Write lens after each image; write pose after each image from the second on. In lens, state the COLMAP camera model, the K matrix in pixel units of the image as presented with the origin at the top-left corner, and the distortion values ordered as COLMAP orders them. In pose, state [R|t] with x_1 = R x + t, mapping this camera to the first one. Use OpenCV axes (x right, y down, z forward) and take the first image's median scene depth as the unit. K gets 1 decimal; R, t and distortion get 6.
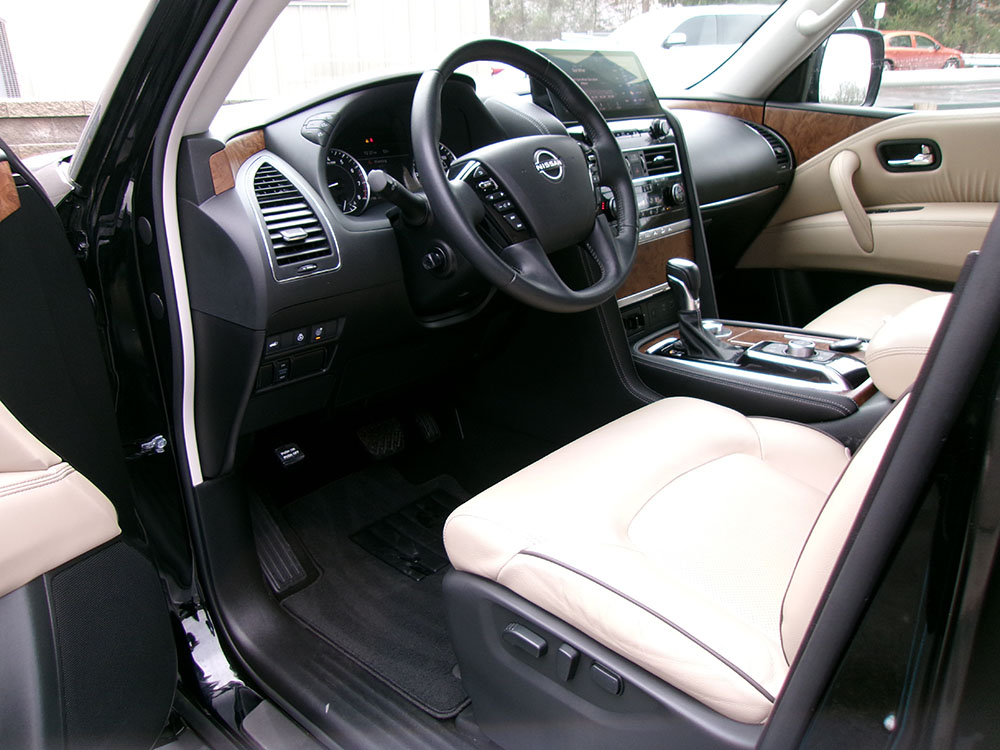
lens RADIAL K [[782.7, 0, 501.0], [0, 782.7, 361.0], [0, 0, 1]] dist [0.068141, -0.008529]
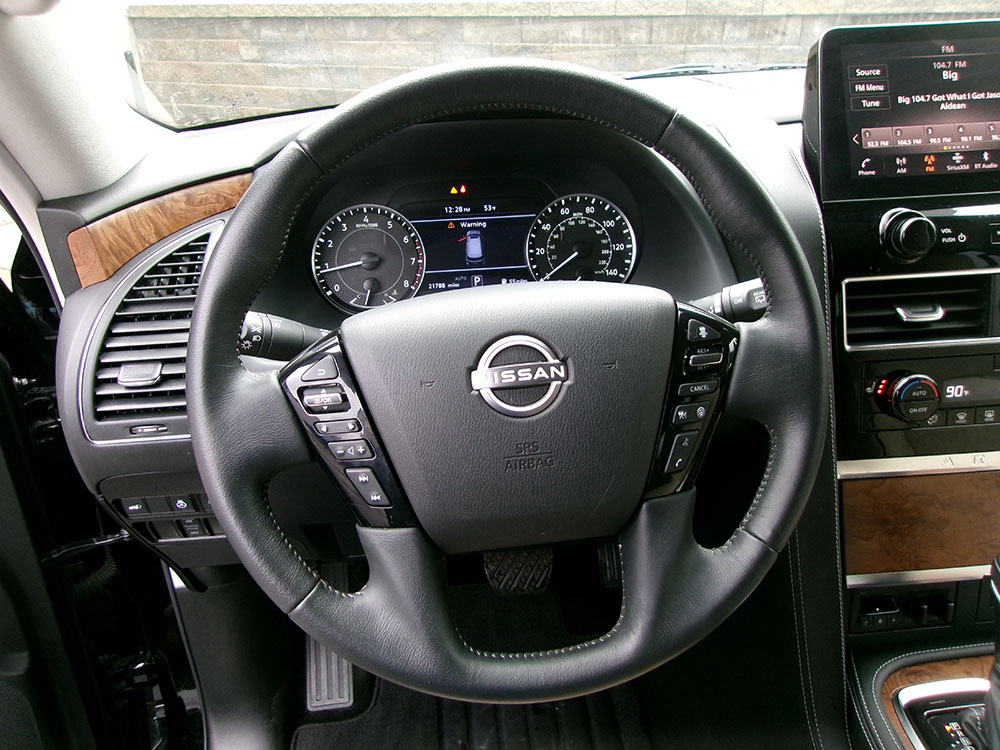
lens RADIAL K [[797.8, 0, 500.0], [0, 797.8, 375.0], [0, 0, 1]] dist [0.005244, -0.003279]
pose [[0.743877, 0.310205, -0.591963, 0.275207], [-0.215809, 0.949796, 0.226527, -0.301840], [0.632513, -0.040757, 0.773476, 0.560494]]
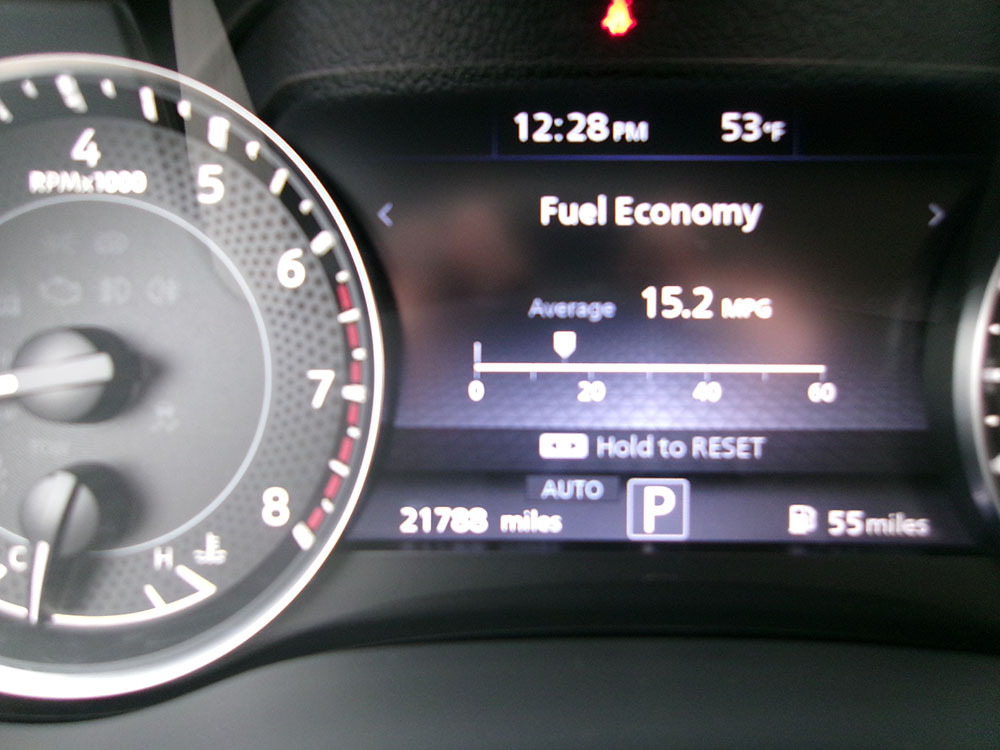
lens RADIAL K [[797.8, 0, 500.0], [0, 797.8, 375.0], [0, 0, 1]] dist [0.005244, -0.003279]
pose [[0.664740, 0.316710, -0.676621, -0.086759], [-0.263390, 0.946891, 0.184453, -0.258900], [0.699104, 0.055602, 0.712855, 0.948977]]
